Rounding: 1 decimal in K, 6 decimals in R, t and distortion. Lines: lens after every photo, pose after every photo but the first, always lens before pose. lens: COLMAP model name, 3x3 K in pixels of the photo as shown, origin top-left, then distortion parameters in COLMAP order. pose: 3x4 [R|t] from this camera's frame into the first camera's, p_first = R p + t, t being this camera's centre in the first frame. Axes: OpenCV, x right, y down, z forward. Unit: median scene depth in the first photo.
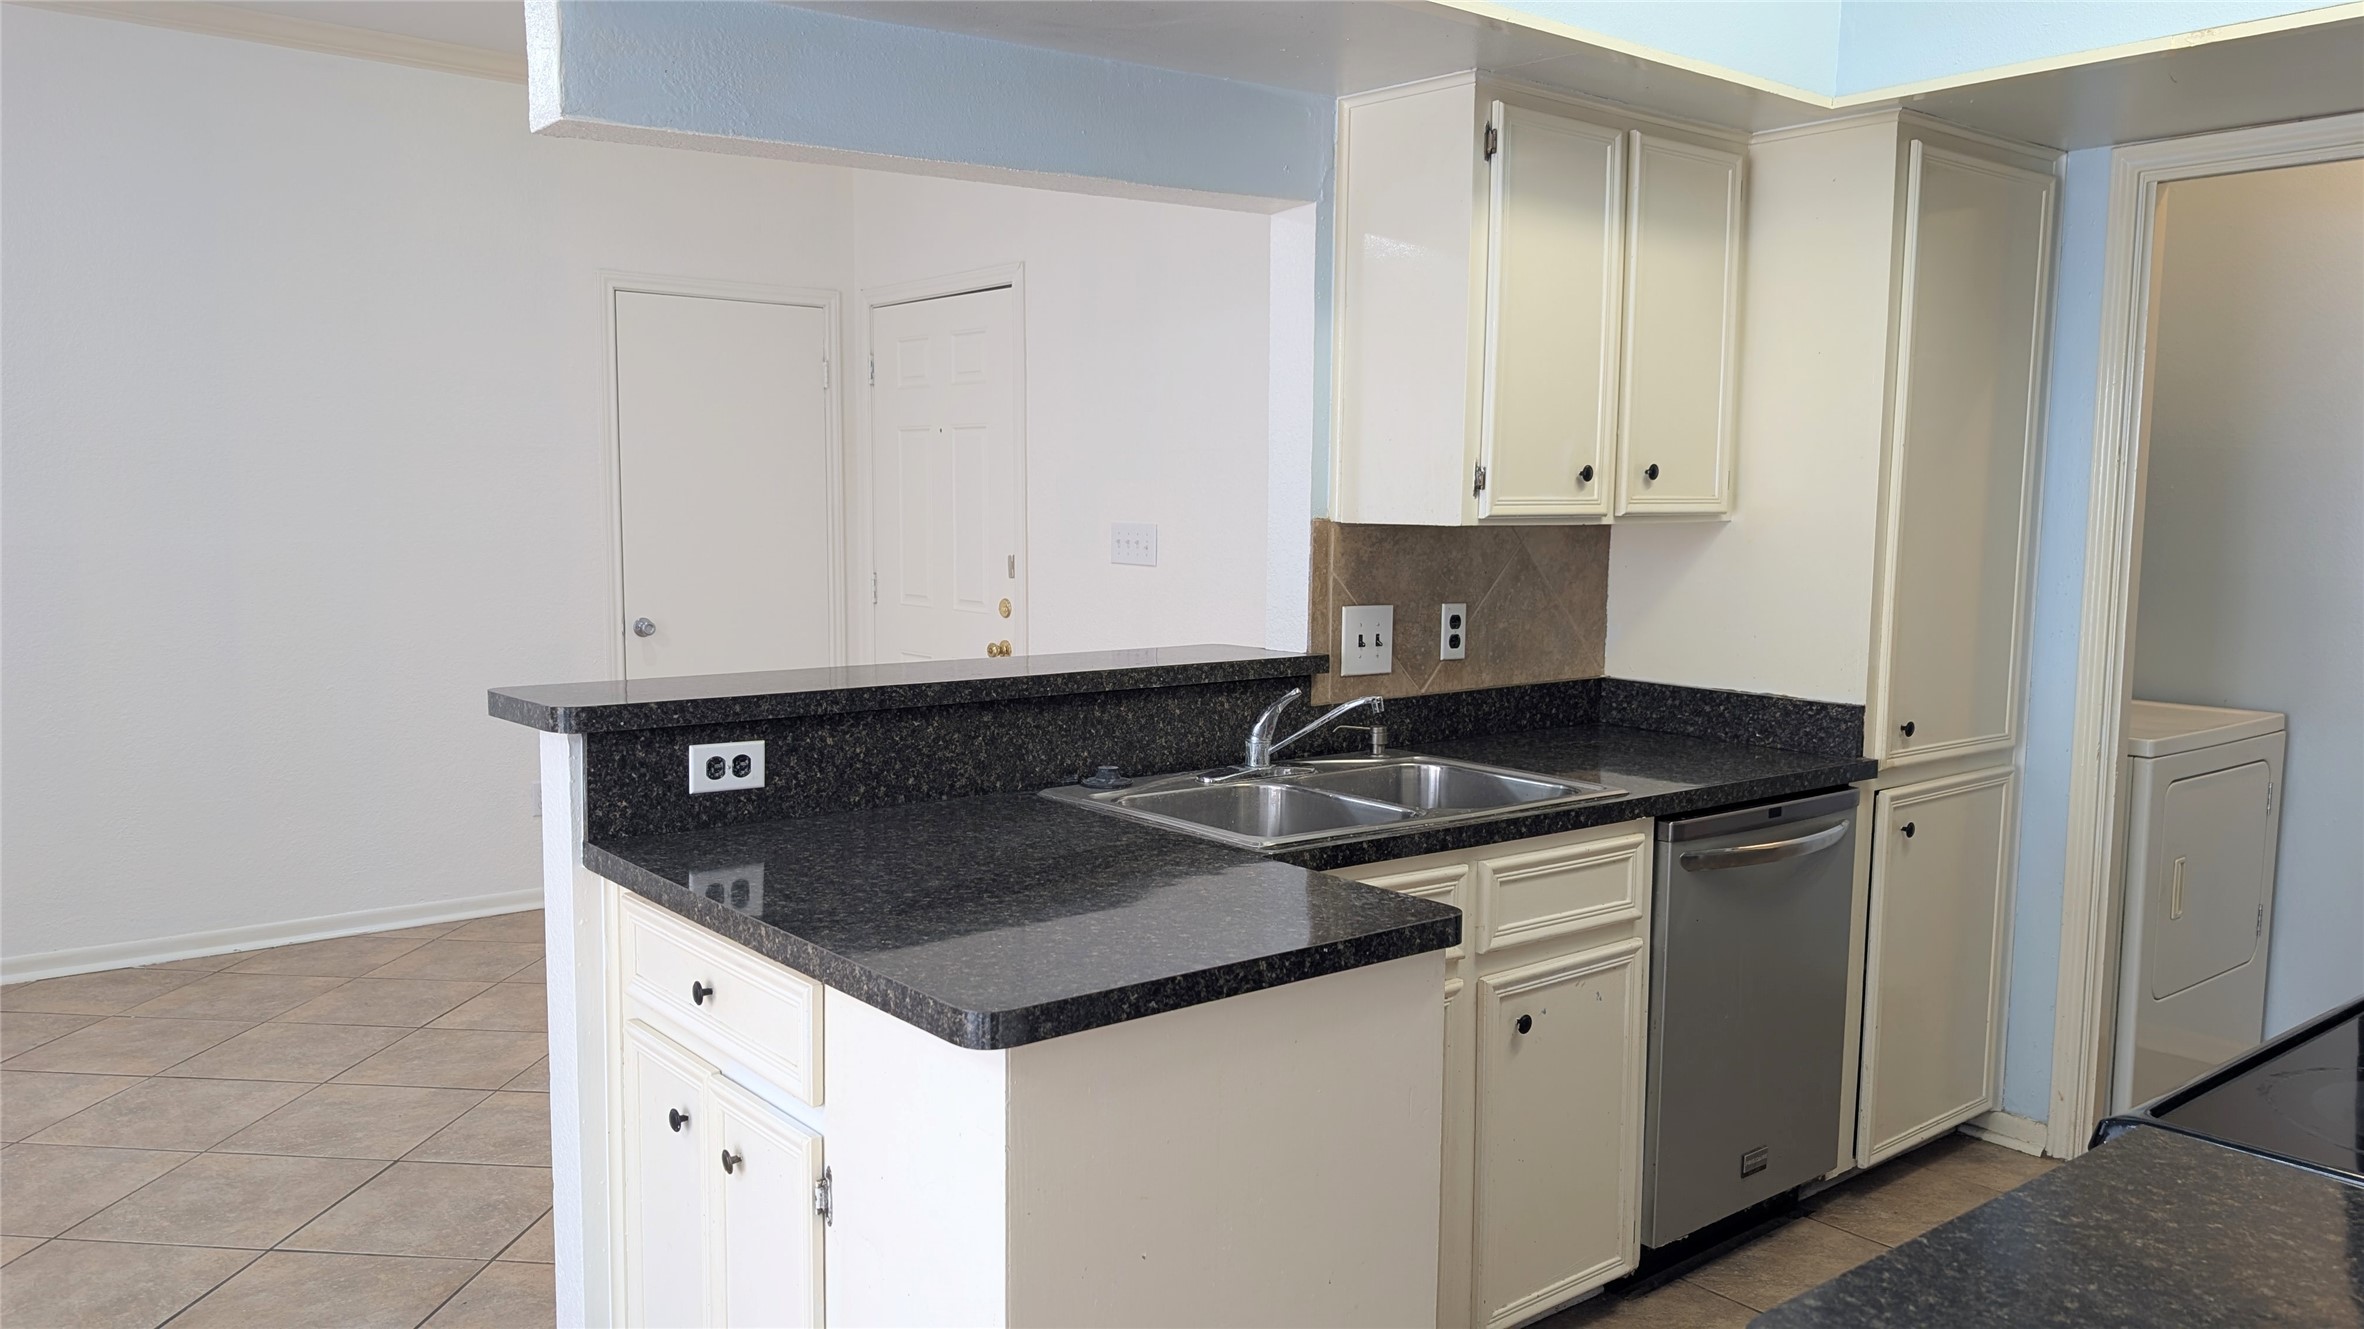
lens RADIAL K [[1706.0, 0, 1182.0], [0, 1706.0, 664.5], [0, 0, 1]] dist [0.031901, -0.041547]
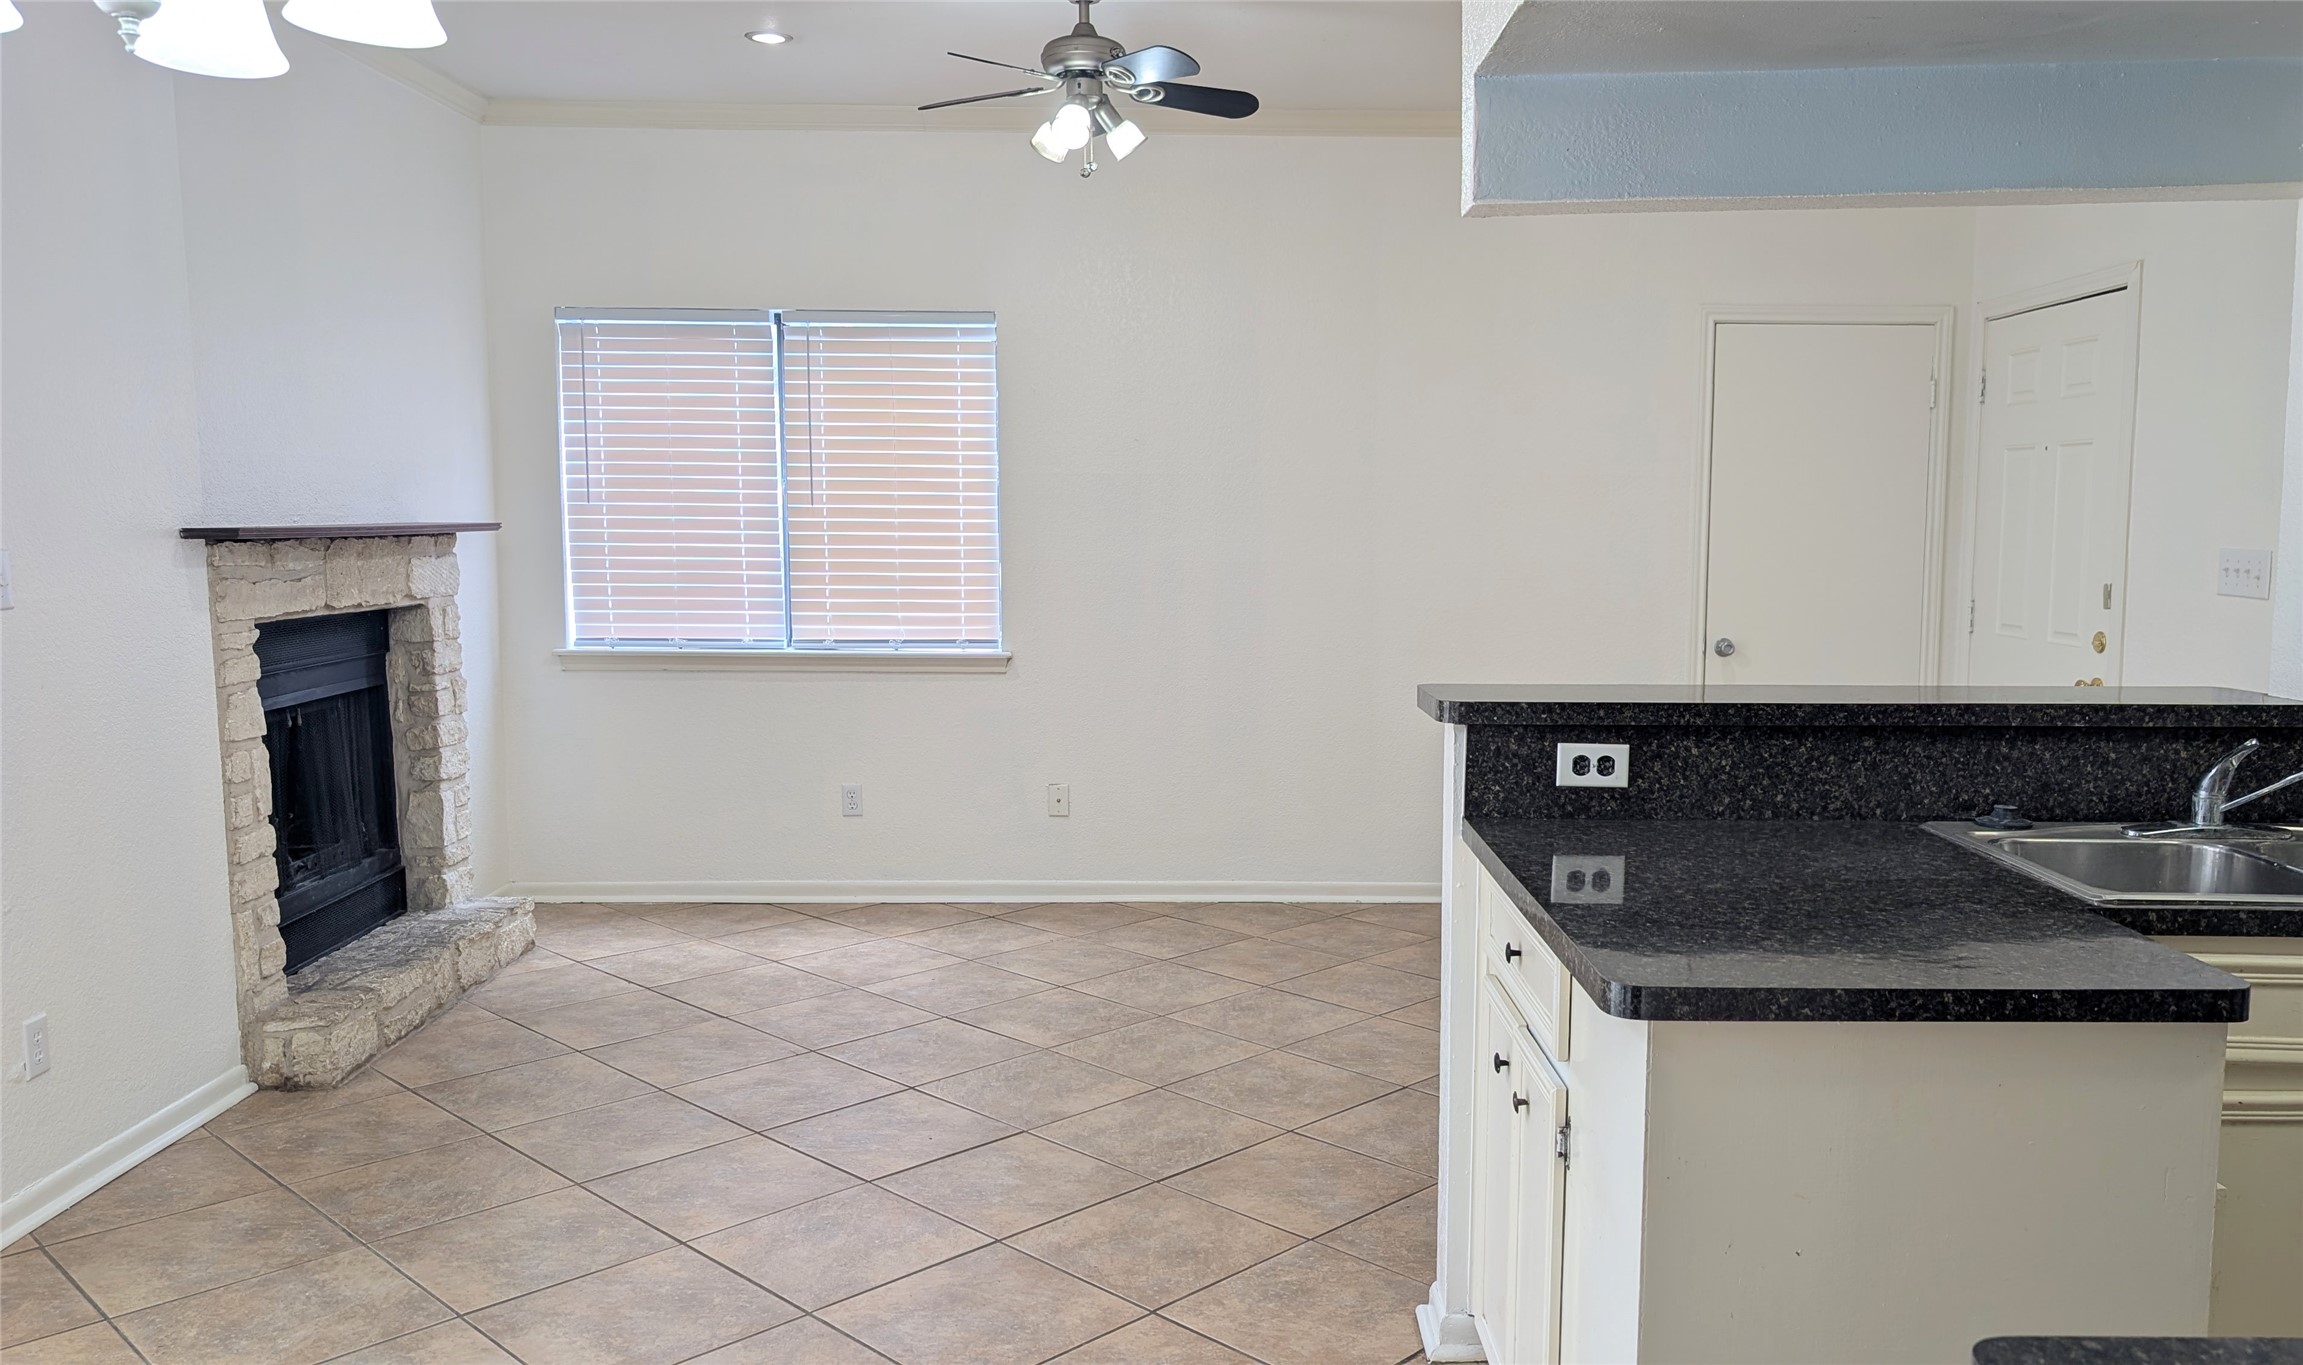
lens RADIAL K [[1743.7, 0, 1218.7], [0, 1743.7, 665.3], [0, 0, 1]] dist [0.005393, -0.002283]
pose [[0.788391, 0.051725, -0.612995, 0.220002], [-0.060416, 0.998152, 0.006522, 0.002070], [0.612200, 0.031893, 0.790060, -0.042927]]
